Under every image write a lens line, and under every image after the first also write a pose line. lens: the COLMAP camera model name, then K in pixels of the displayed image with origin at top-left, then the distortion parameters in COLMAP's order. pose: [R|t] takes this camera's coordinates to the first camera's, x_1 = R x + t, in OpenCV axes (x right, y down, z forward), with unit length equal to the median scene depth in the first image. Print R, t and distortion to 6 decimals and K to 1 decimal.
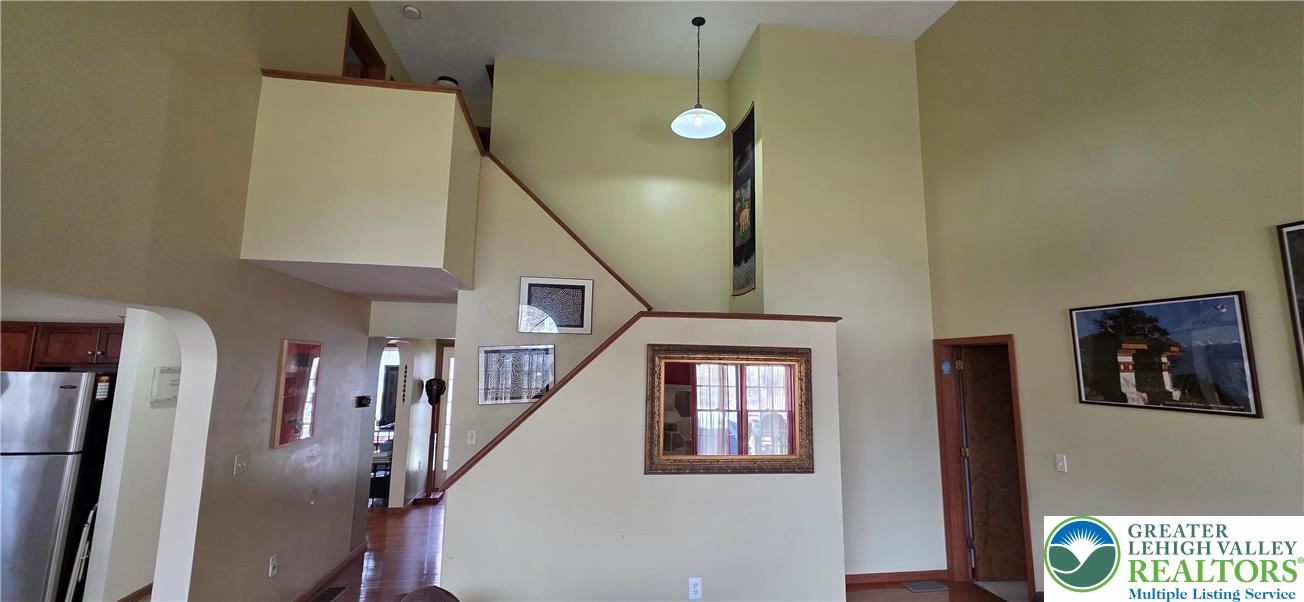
lens RADIAL K [[521.7, 0, 652.0], [0, 521.7, 292.1], [0, 0, 1]] dist [0.001360, -0.000023]
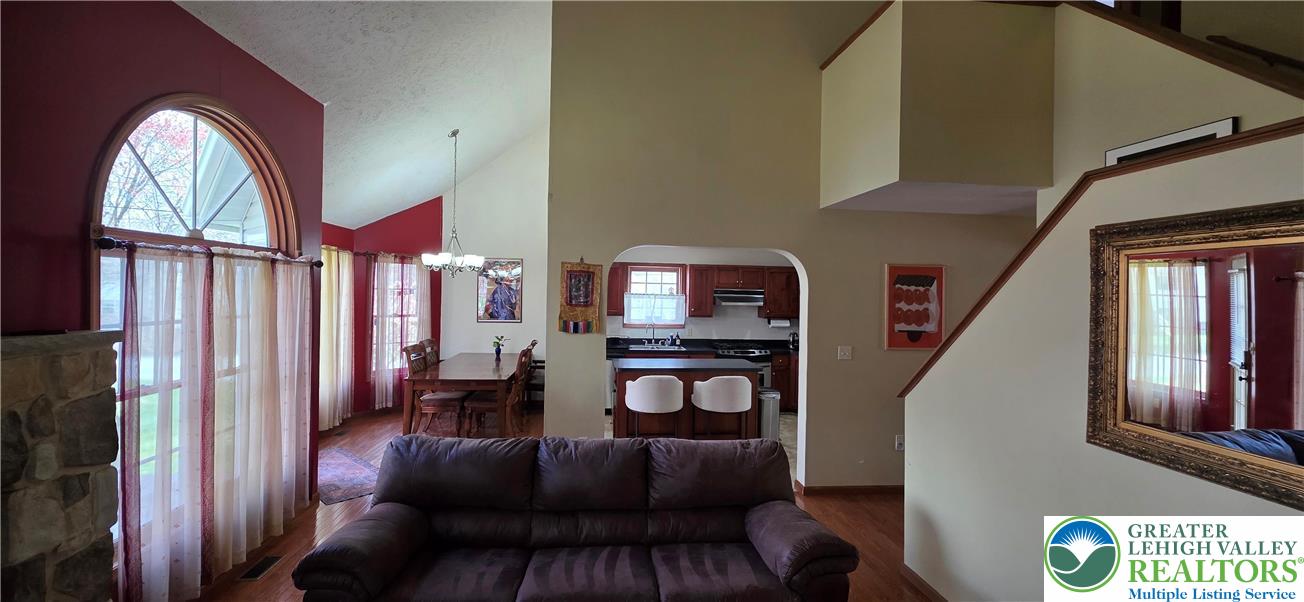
lens RADIAL K [[521.7, 0, 648.9], [0, 521.7, 290.8], [0, 0, 1]] dist [0.001360, -0.000023]
pose [[-0.049338, -0.018510, -0.998611, 0.629077], [0.118720, 0.992631, -0.024265, 0.134376], [0.991701, -0.119752, -0.046777, 0.565803]]
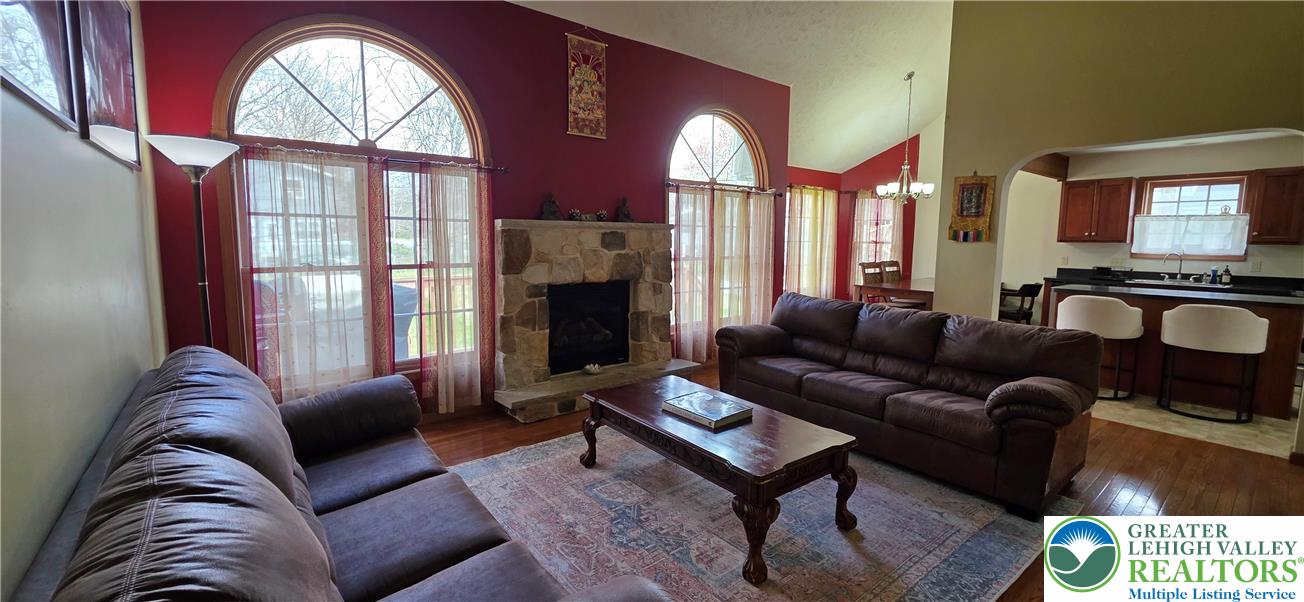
lens RADIAL K [[521.7, 0, 651.6], [0, 521.7, 289.7], [0, 0, 1]] dist [0.001360, -0.000023]
pose [[-0.864573, 0.028638, -0.501691, 0.798076], [0.048044, 0.998512, -0.025797, 0.313694], [0.500206, -0.046407, -0.864662, 1.113140]]
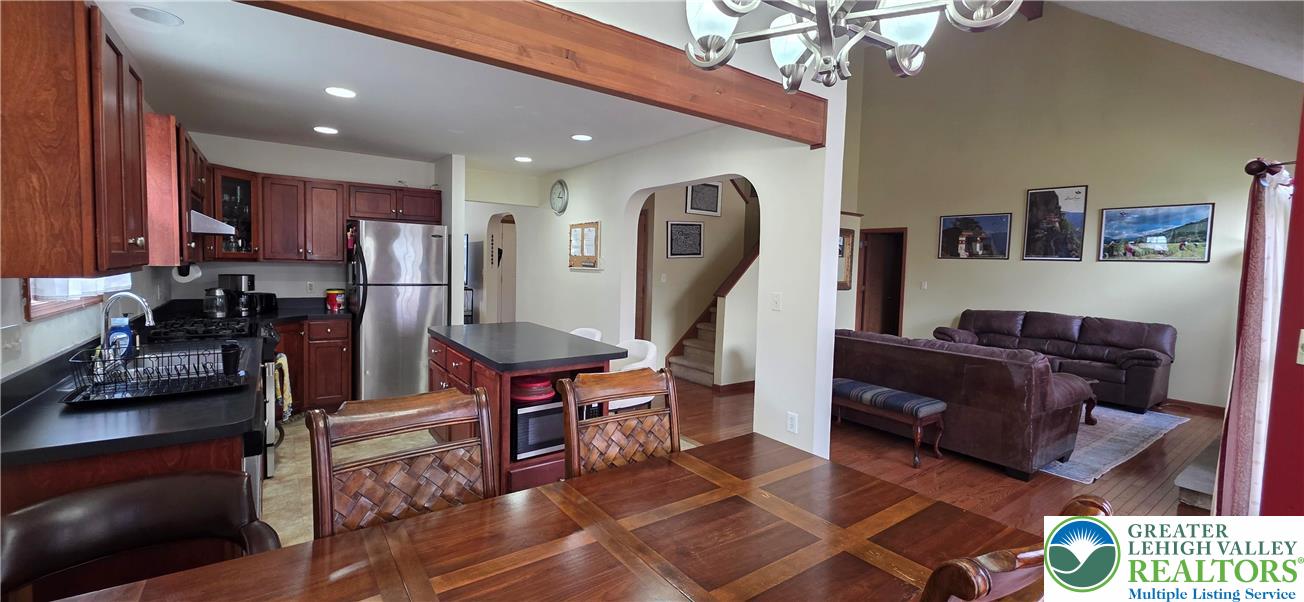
lens RADIAL K [[521.7, 0, 650.6], [0, 521.7, 294.2], [0, 0, 1]] dist [0.001360, -0.000023]
pose [[0.888728, -0.015909, 0.458159, -1.437698], [-0.079683, 0.978825, 0.188555, 0.040632], [-0.451457, -0.204082, 0.868641, -0.469676]]
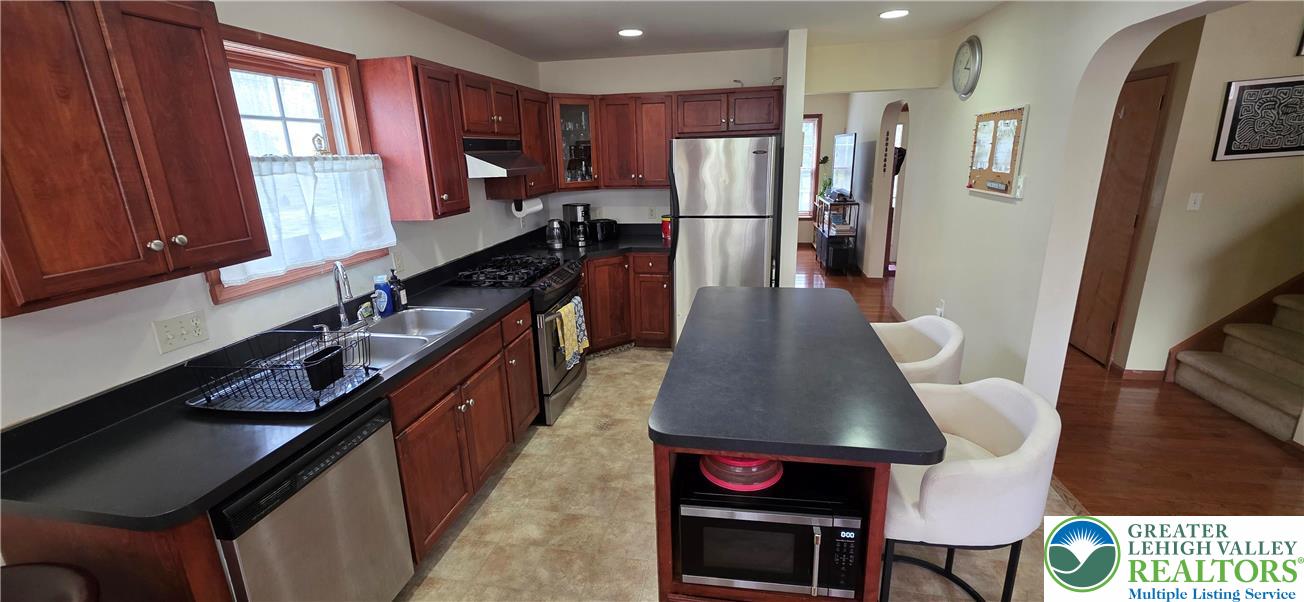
lens RADIAL K [[521.7, 0, 652.6], [0, 521.7, 291.1], [0, 0, 1]] dist [0.001360, -0.000023]
pose [[0.942902, 0.049467, -0.329375, -1.124014], [0.084674, 0.920818, 0.380690, 0.035722], [0.322126, -0.386843, 0.864053, -0.024796]]
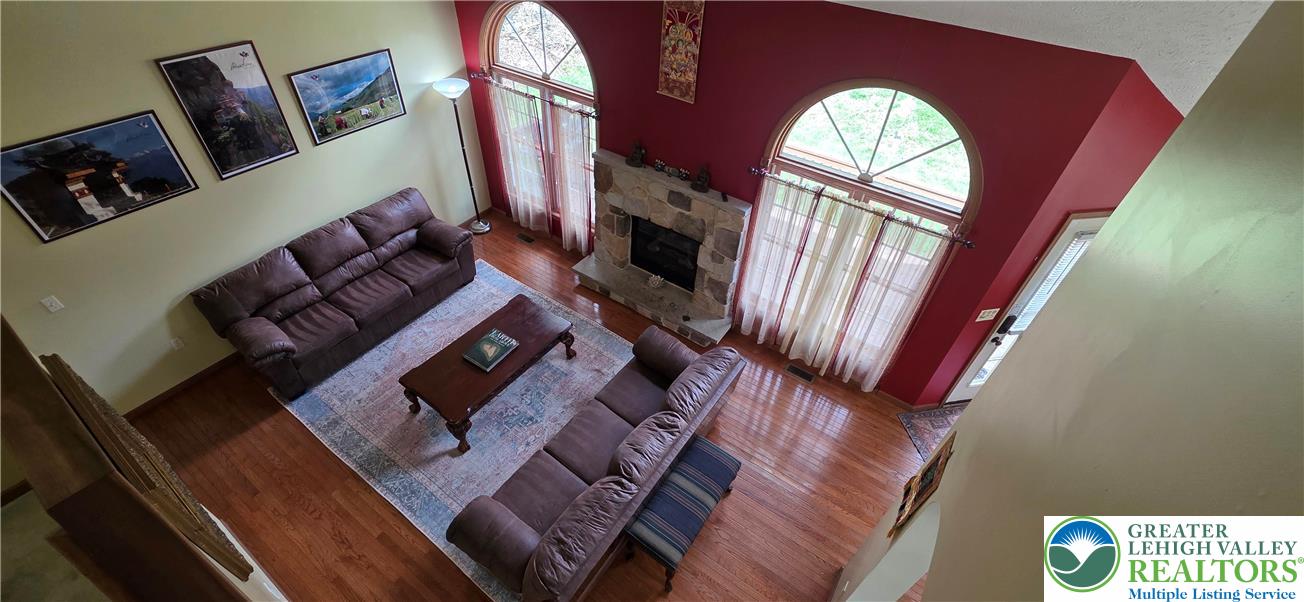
lens RADIAL K [[521.7, 0, 651.3], [0, 521.7, 291.3], [0, 0, 1]] dist [0.001360, -0.000023]
pose [[-0.731038, -0.486871, 0.478058, -0.607845], [-0.148611, 0.797408, 0.584855, -0.517554], [-0.665956, 0.356507, -0.655290, 0.990961]]
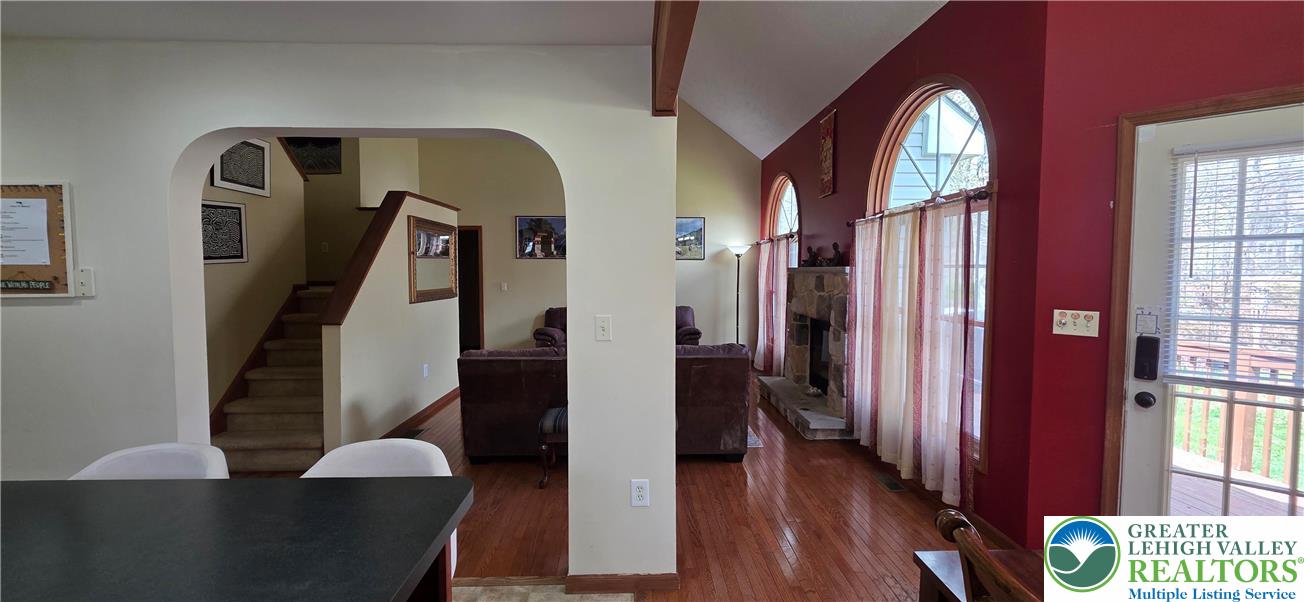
lens RADIAL K [[521.7, 0, 649.5], [0, 521.7, 289.3], [0, 0, 1]] dist [0.001360, -0.000023]
pose [[0.122097, -0.052505, 0.991128, -1.440571], [-0.135729, 0.988335, 0.069077, 0.120315], [-0.983194, -0.142959, 0.113547, 0.181878]]
